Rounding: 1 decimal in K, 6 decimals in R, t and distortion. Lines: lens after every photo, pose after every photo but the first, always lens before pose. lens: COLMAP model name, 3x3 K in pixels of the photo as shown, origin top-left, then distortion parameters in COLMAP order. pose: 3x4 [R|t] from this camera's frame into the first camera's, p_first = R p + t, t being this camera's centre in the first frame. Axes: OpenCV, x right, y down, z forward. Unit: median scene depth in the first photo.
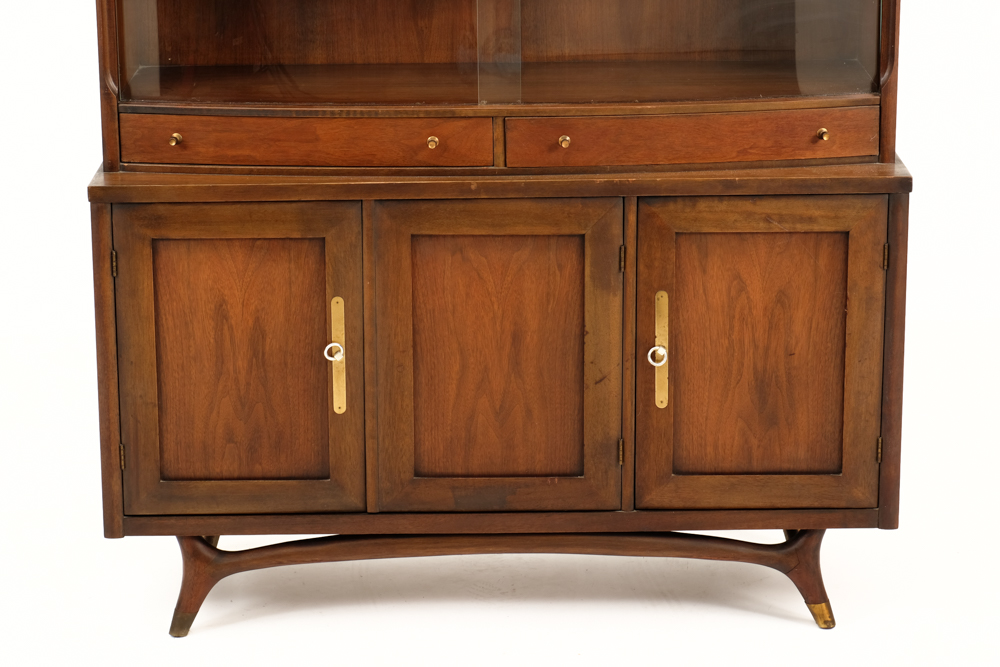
lens RADIAL K [[2751.5, 0, 497.1], [0, 2751.5, 335.1], [0, 0, 1]] dist [-0.015258, 0.000000]
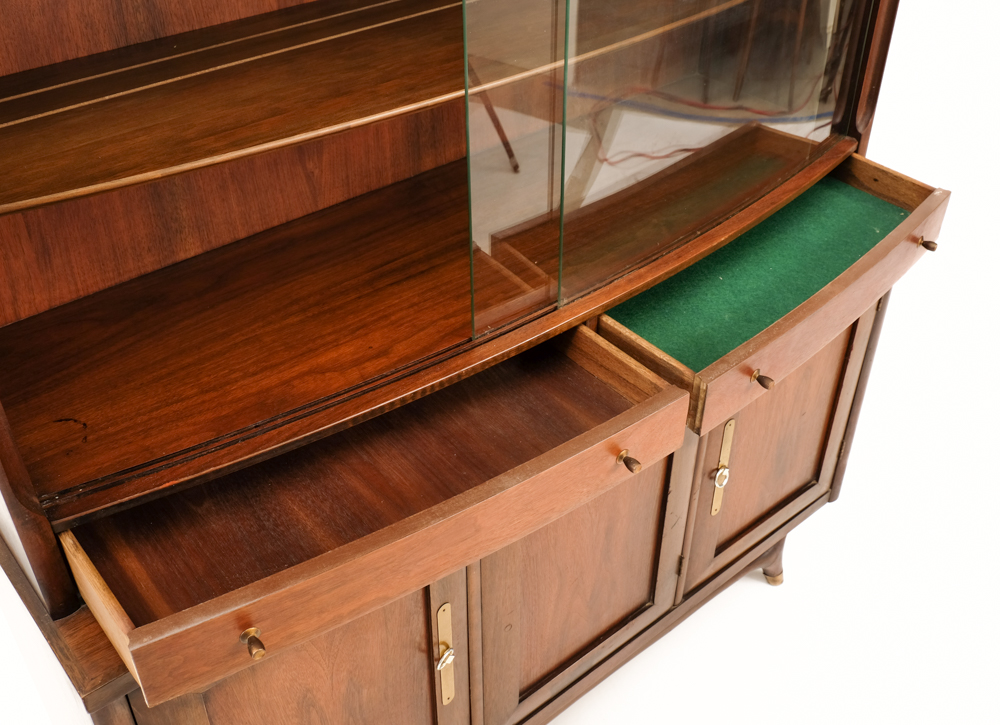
lens RADIAL K [[1050.2, 0, 536.6], [0, 1050.2, 348.2], [0, 0, 1]] dist [-0.014171, 0.000000]
pose [[0.753783, -0.377825, 0.537643, -0.164459], [0.155821, 0.897611, 0.412328, -0.188591], [-0.638382, -0.227029, 0.735477, 0.786897]]
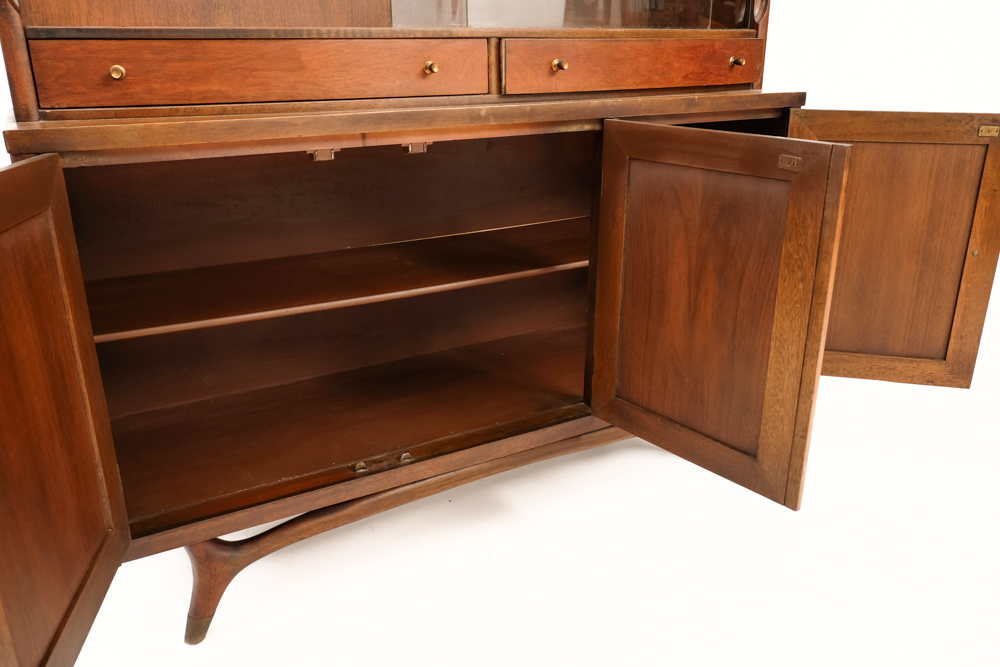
lens RADIAL K [[773.1, 0, 491.8], [0, 773.1, 335.0], [0, 0, 1]] dist [-0.009429, 0.000141]
pose [[0.874207, -0.161233, 0.458003, -0.135956], [0.132350, 0.986667, 0.094721, -0.003929], [-0.467169, -0.022190, 0.883890, 0.752393]]
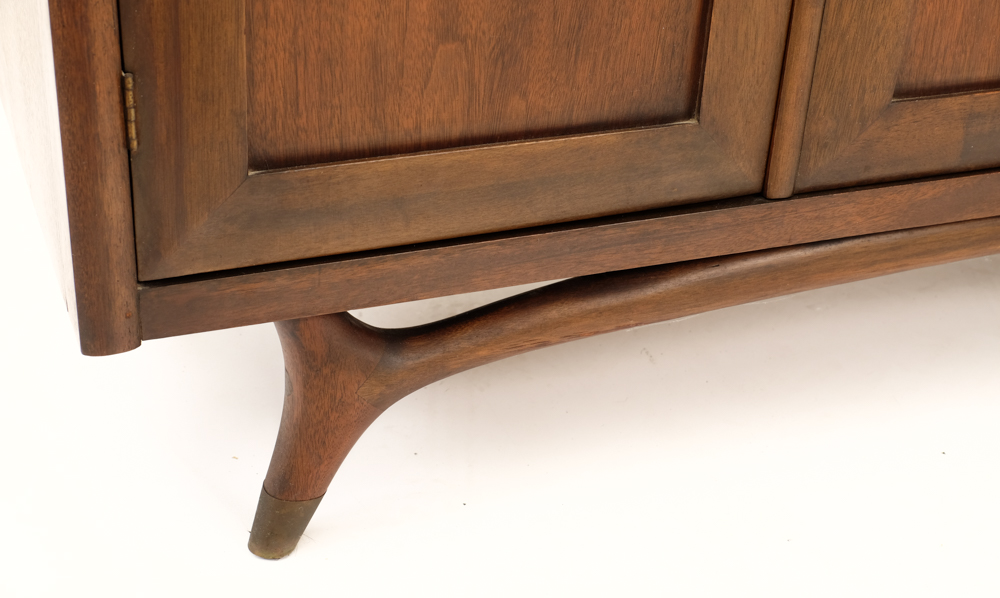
lens RADIAL K [[1498.3, 0, 480.1], [0, 1498.3, 308.0], [0, 0, 1]] dist [-0.028075, 0.000000]
pose [[0.931796, -0.130306, 0.338785, -0.161796], [0.044910, 0.967557, 0.248628, 0.025619], [-0.360192, -0.216456, 0.907419, 0.833779]]
